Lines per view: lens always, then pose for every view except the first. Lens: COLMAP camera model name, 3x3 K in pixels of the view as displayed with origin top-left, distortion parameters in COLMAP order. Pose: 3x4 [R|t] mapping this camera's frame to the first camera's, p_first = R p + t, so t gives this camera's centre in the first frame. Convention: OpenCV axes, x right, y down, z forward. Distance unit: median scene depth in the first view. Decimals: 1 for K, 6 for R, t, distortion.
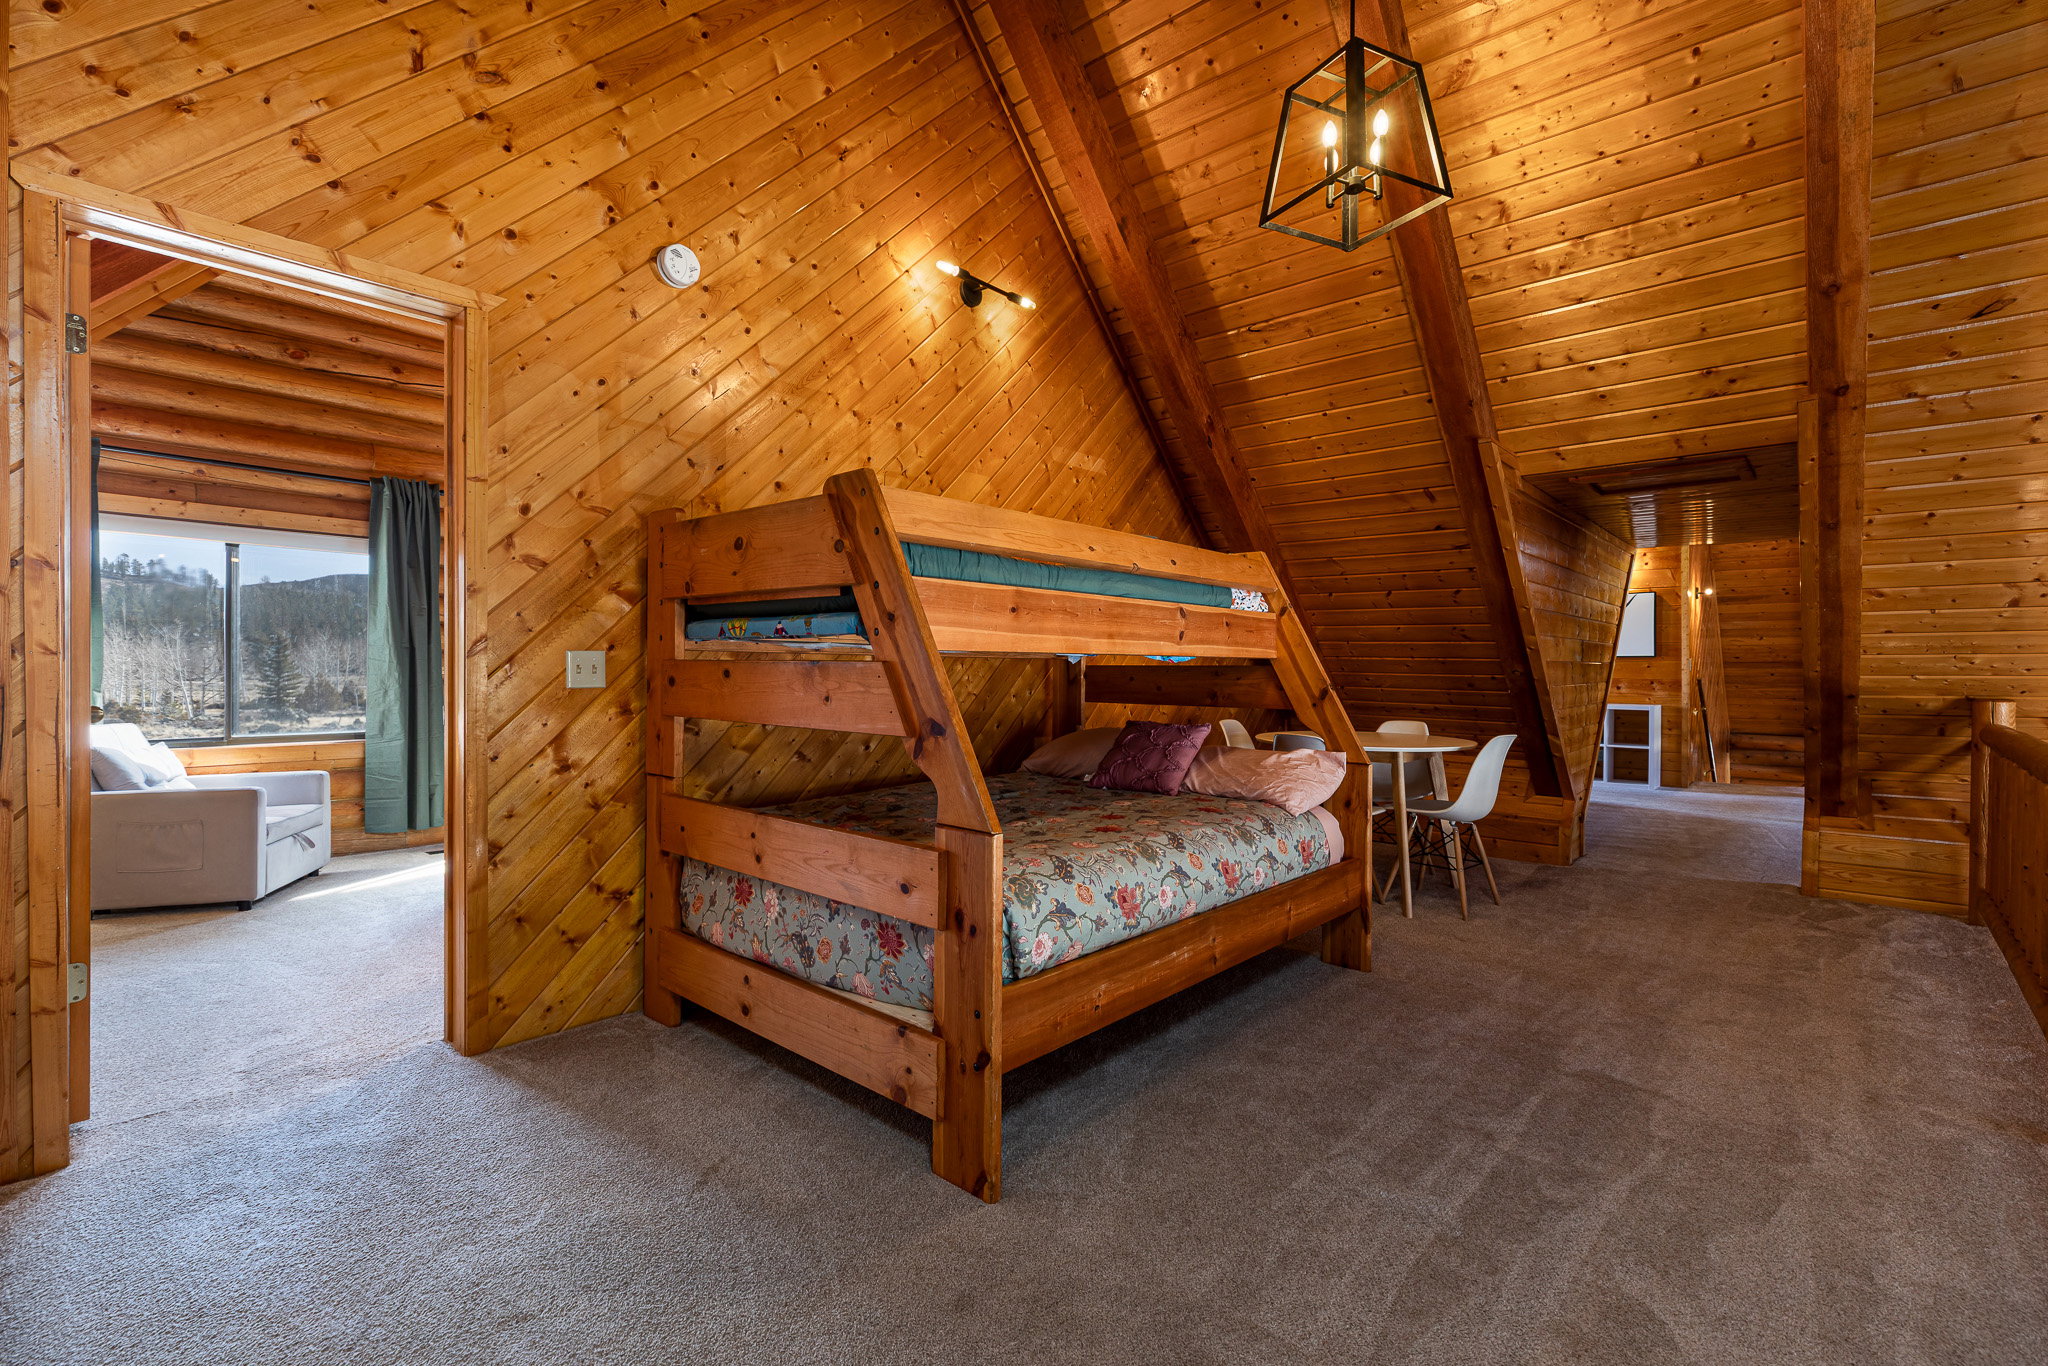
lens RADIAL K [[932.8, 0, 1022.3], [0, 932.8, 673.0], [0, 0, 1]] dist [0.007066, -0.000493]
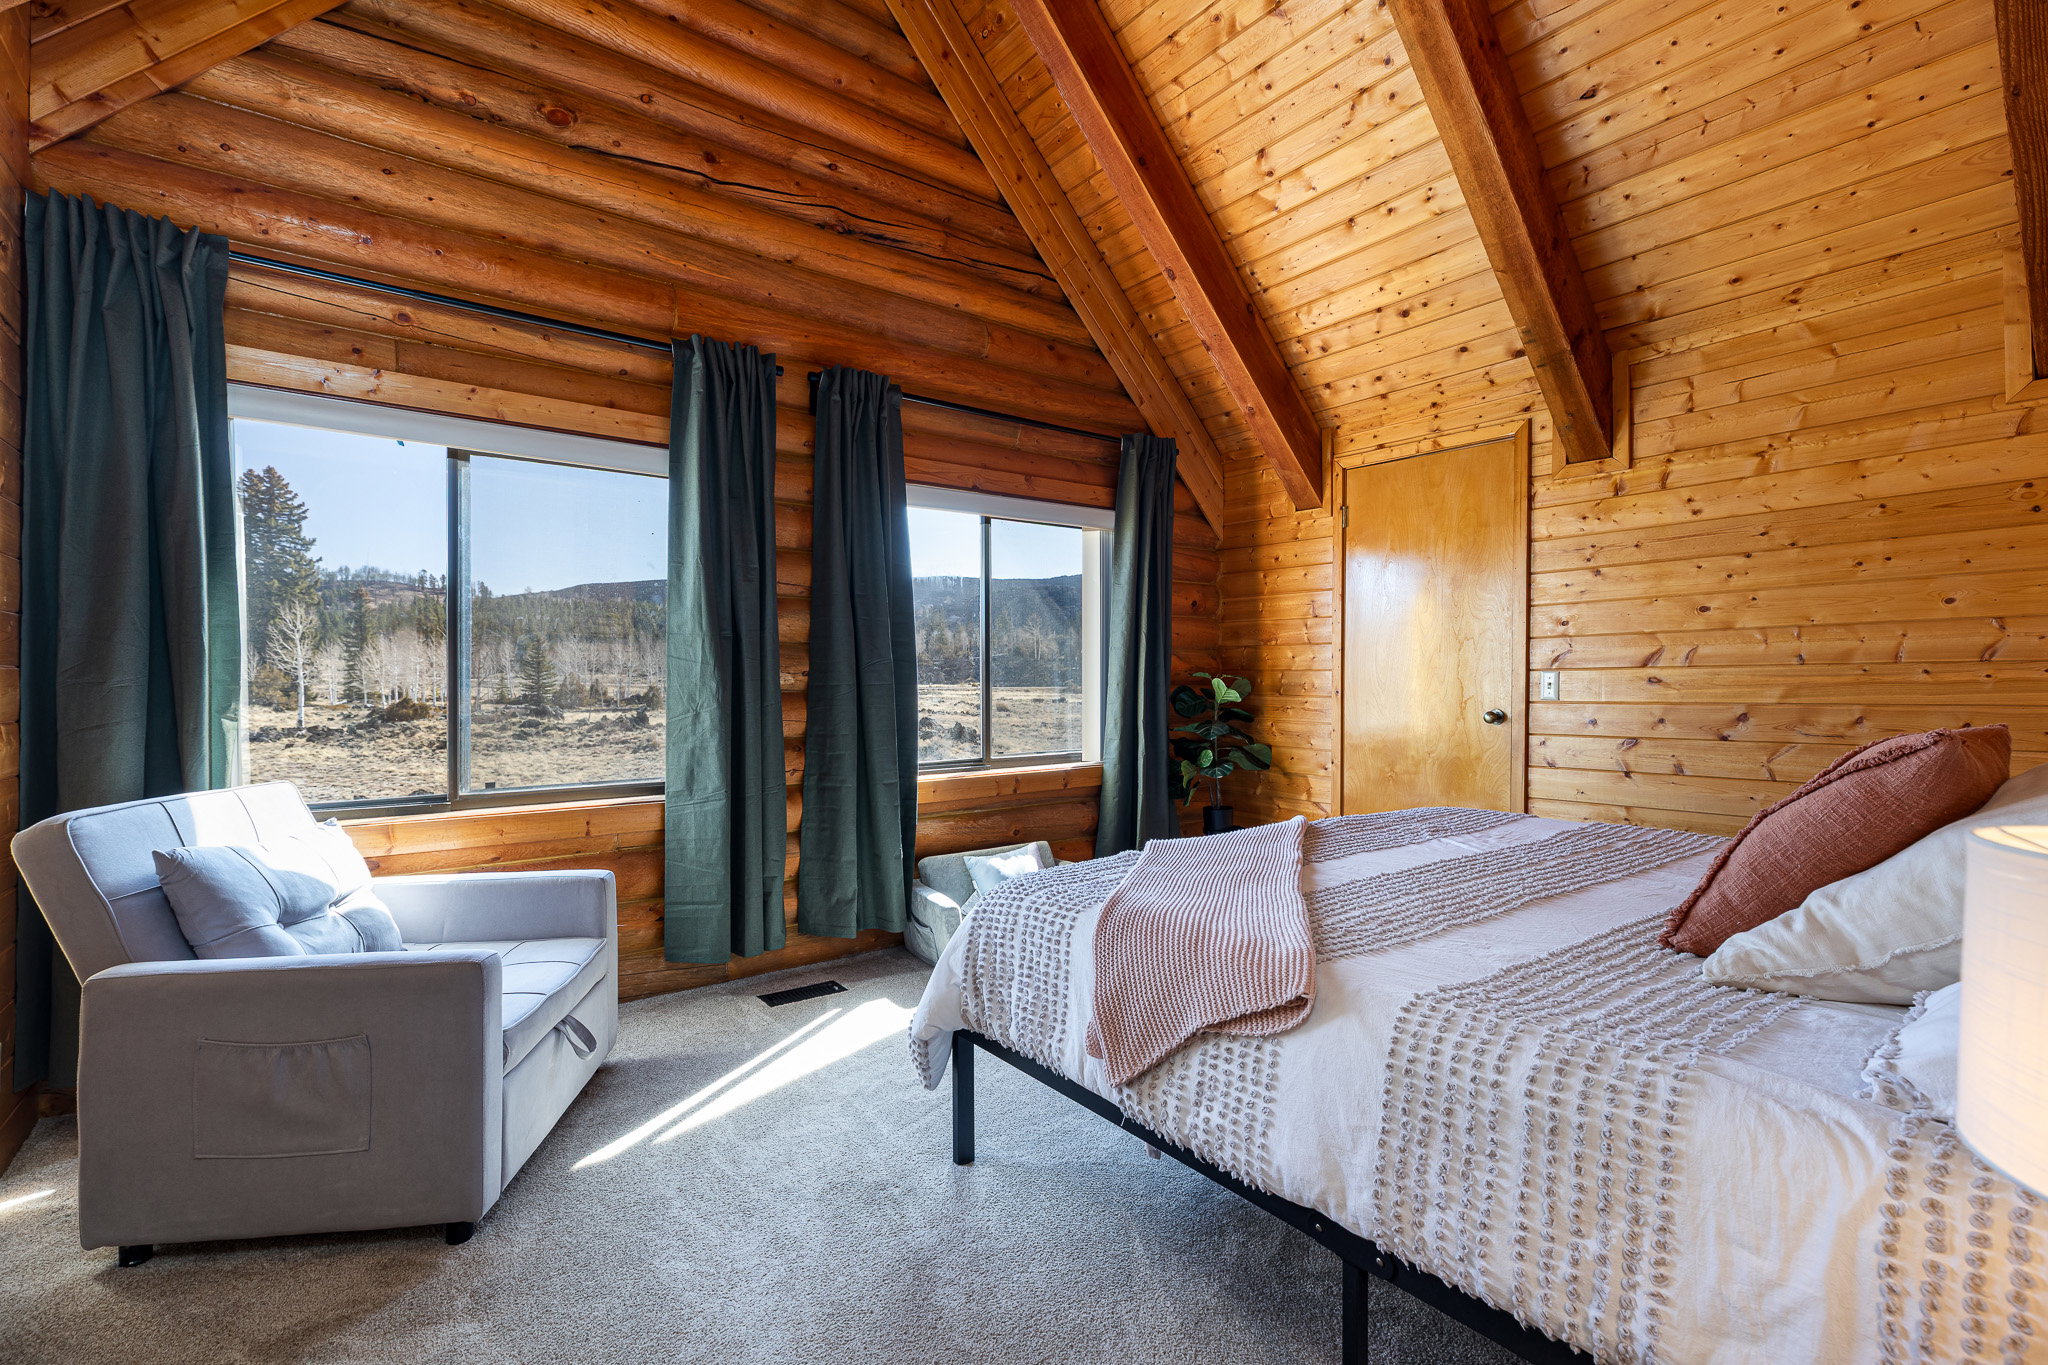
lens RADIAL K [[932.8, 0, 1029.9], [0, 932.8, 677.9], [0, 0, 1]] dist [0.007066, -0.000493]
pose [[0.982502, 0.001725, -0.186243, -0.376255], [-0.000557, 0.999980, 0.006324, -0.006478], [0.186250, -0.006110, 0.982483, 0.480561]]
